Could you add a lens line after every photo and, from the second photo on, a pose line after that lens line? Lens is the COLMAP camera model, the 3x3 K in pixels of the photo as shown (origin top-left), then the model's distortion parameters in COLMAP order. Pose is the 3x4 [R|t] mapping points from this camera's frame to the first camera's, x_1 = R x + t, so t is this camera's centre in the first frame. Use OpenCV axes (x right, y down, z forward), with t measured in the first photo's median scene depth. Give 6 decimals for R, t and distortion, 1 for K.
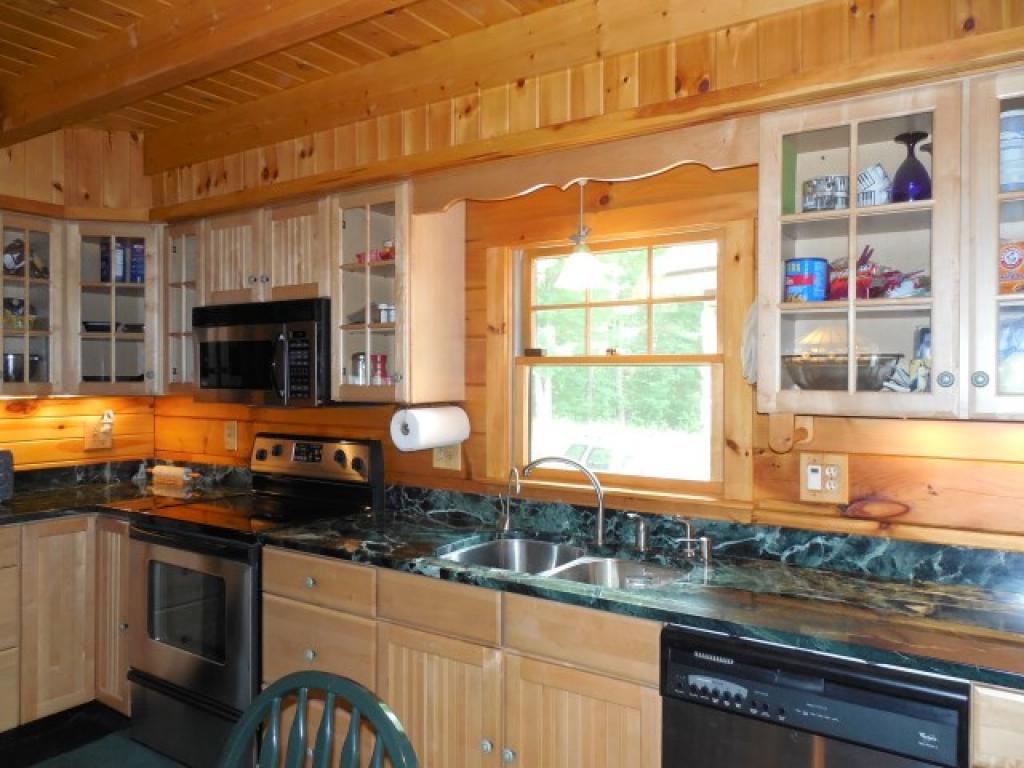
lens RADIAL K [[749.3, 0, 507.0], [0, 749.3, 382.7], [0, 0, 1]] dist [-0.004720, -0.000699]
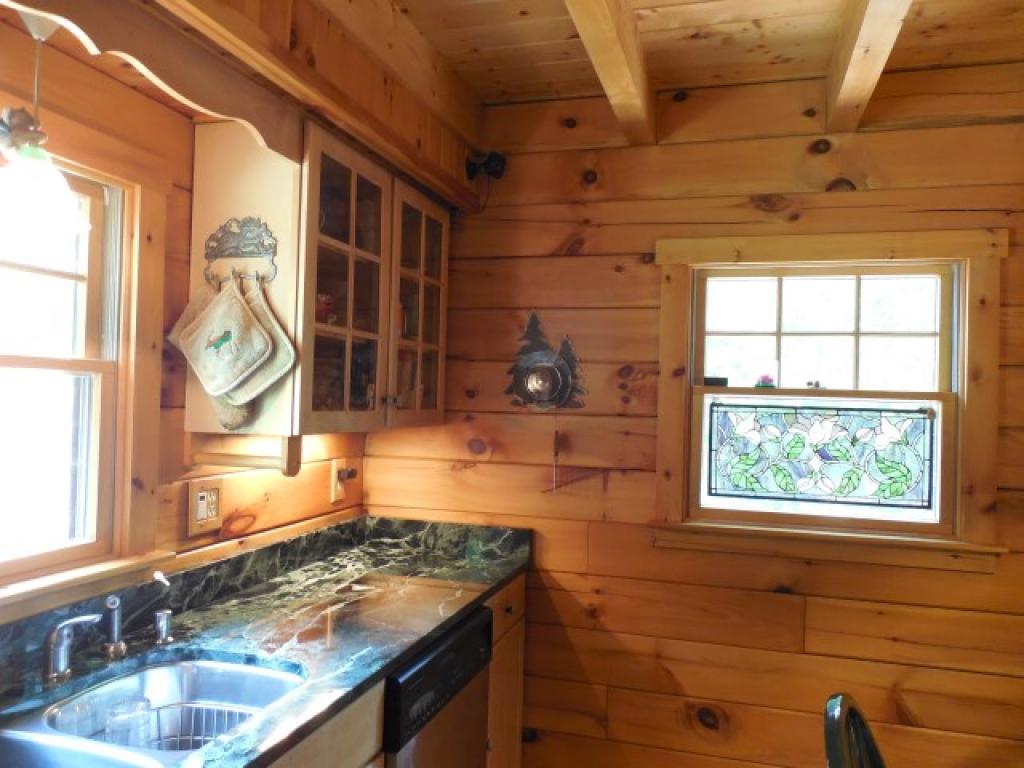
lens RADIAL K [[765.5, 0, 512.0], [0, 765.5, 384.0], [0, 0, 1]] dist [-0.005077, -0.000084]
pose [[-0.290305, 0.006383, 0.956913, -0.451494], [-0.021007, 0.999694, -0.013042, -0.012521], [-0.956703, -0.023888, -0.290082, 0.711838]]
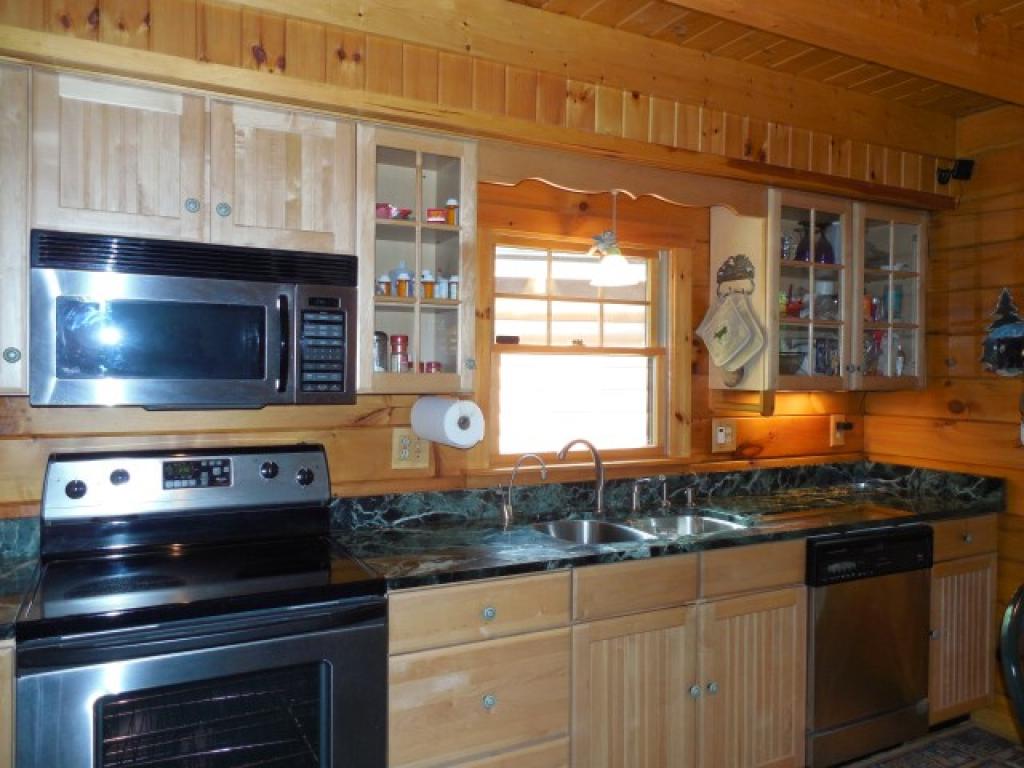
lens RADIAL K [[749.3, 0, 507.0], [0, 749.3, 382.7], [0, 0, 1]] dist [-0.004720, -0.000699]
pose [[0.495068, -0.012696, 0.868761, -0.828954], [-0.000620, 0.999888, 0.014966, 0.001966], [-0.868854, -0.007948, 0.495005, 0.499430]]
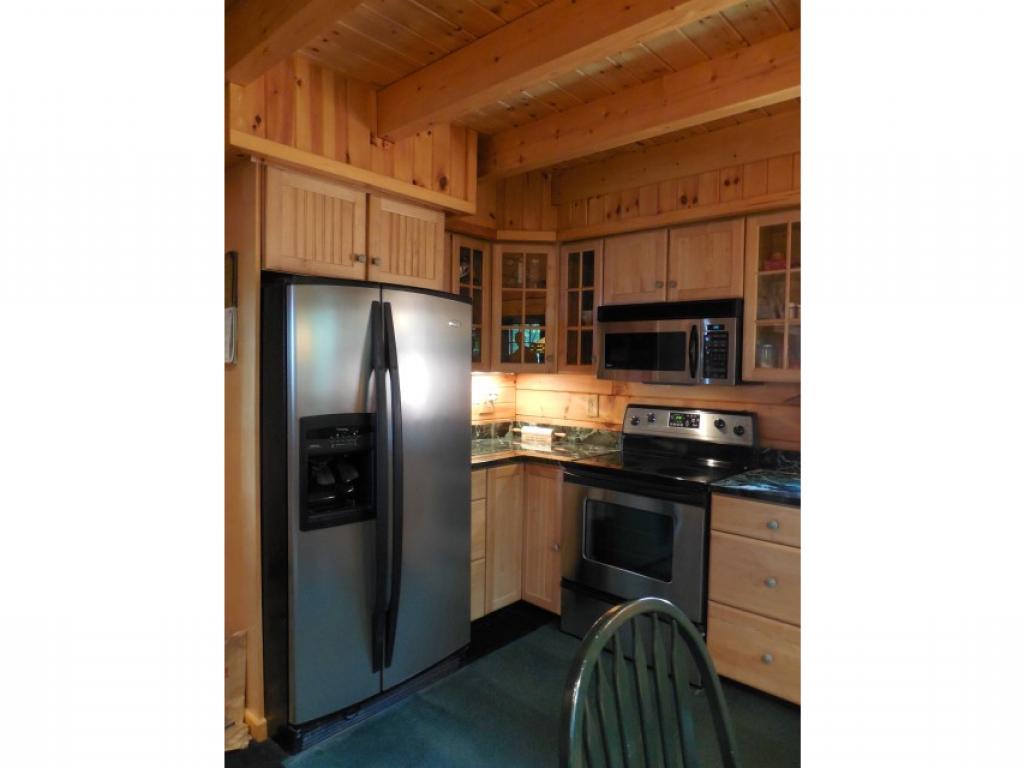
lens RADIAL K [[571.9, 0, 506.7], [0, 571.9, 384.3], [0, 0, 1]] dist [-0.003320, -0.000240]
pose [[0.987072, 0.017927, -0.159272, -0.478629], [-0.013114, 0.999427, 0.031219, 0.005965], [0.159741, -0.028726, 0.986741, -0.008731]]
